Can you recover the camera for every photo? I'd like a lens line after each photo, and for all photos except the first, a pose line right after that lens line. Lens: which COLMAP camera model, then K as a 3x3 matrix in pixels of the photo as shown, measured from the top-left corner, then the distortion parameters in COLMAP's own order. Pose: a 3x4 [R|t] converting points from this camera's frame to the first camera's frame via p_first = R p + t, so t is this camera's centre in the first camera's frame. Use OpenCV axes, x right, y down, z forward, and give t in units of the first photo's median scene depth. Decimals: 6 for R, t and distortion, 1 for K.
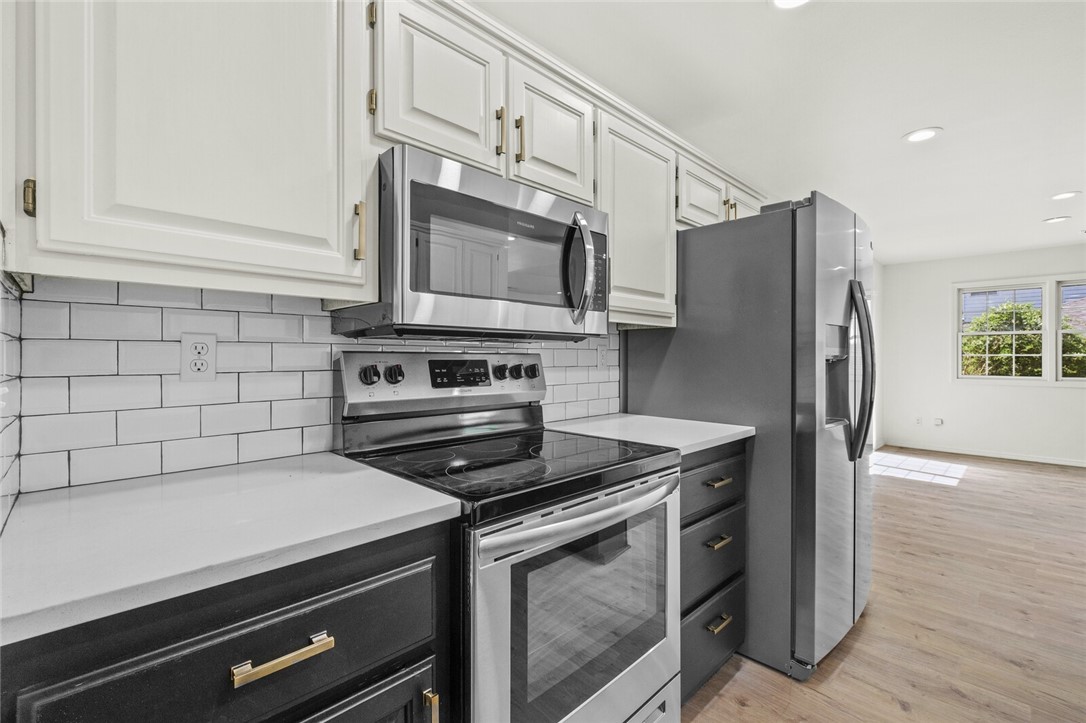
lens RADIAL K [[474.3, 0, 543.4], [0, 474.3, 356.7], [0, 0, 1]] dist [0.001297, -0.002602]
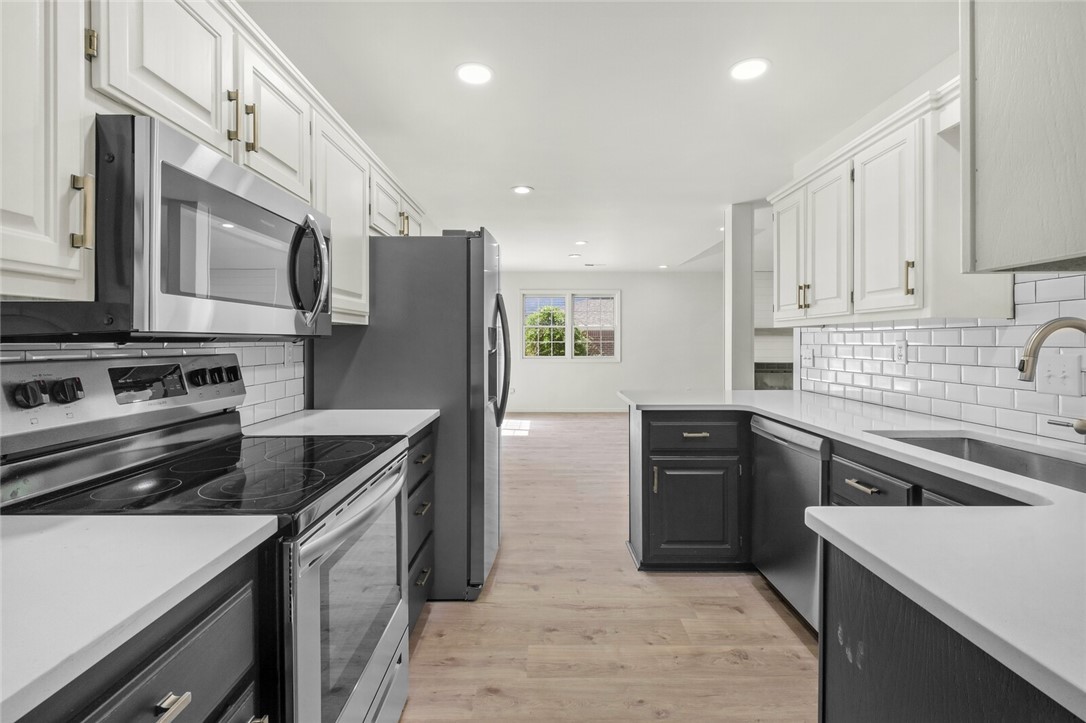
lens RADIAL K [[474.3, 0, 537.4], [0, 474.3, 341.4], [0, 0, 1]] dist [0.001297, -0.002602]
pose [[0.706383, -0.005082, 0.707811, -0.260056], [0.003066, 0.999987, 0.004120, -0.034028], [-0.707823, -0.000740, 0.706390, -0.045516]]
